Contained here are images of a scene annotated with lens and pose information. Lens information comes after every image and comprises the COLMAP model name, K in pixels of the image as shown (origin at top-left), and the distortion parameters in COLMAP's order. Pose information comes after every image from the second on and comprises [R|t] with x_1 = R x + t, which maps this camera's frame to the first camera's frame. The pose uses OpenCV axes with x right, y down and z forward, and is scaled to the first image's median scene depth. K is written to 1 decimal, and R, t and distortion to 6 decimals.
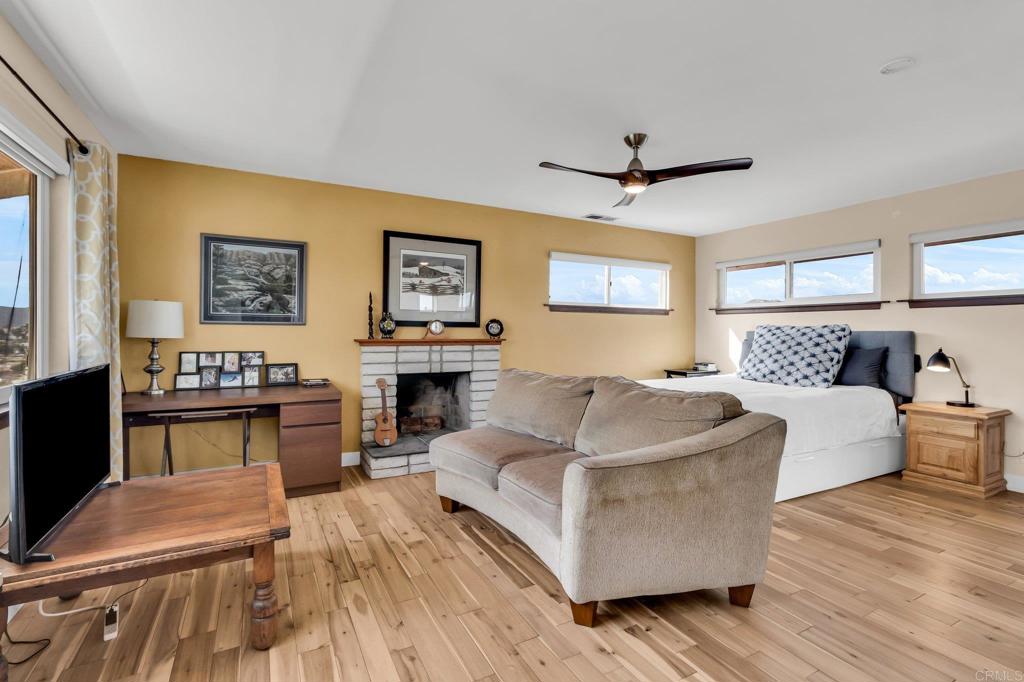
lens RADIAL K [[475.1, 0, 511.7], [0, 475.1, 327.9], [0, 0, 1]] dist [-0.000189, 0.000642]
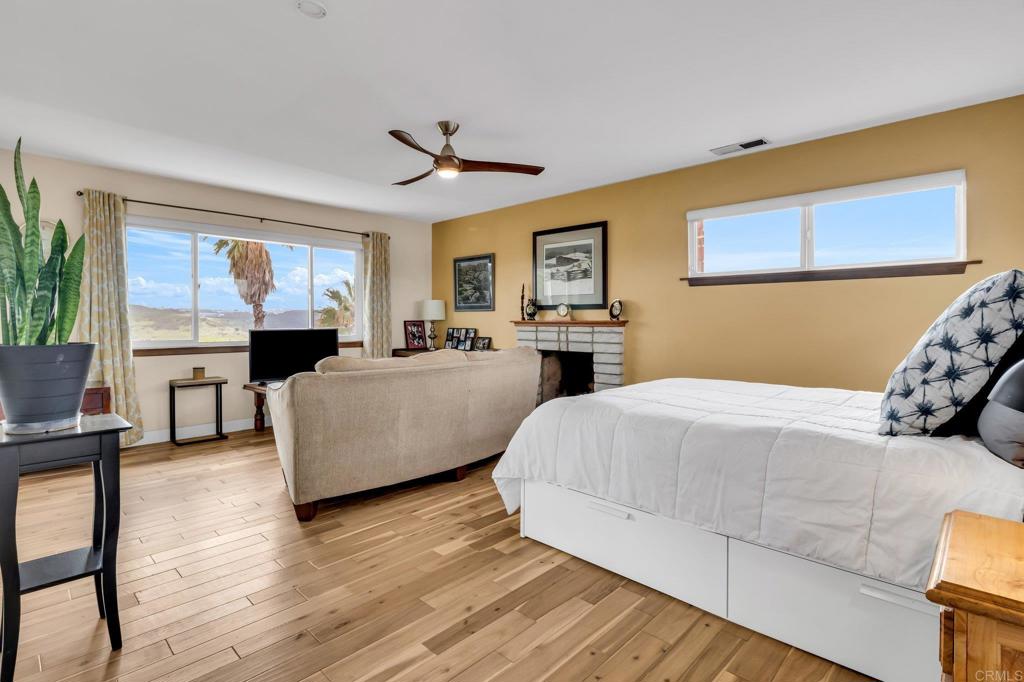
lens RADIAL K [[496.4, 0, 508.5], [0, 496.4, 326.9], [0, 0, 1]] dist [0.001522, 0.000598]
pose [[0.304904, 0.005333, -0.952368, 0.905272], [0.008503, 0.999929, 0.008322, 0.027128], [0.952345, -0.010636, 0.304837, 0.527941]]
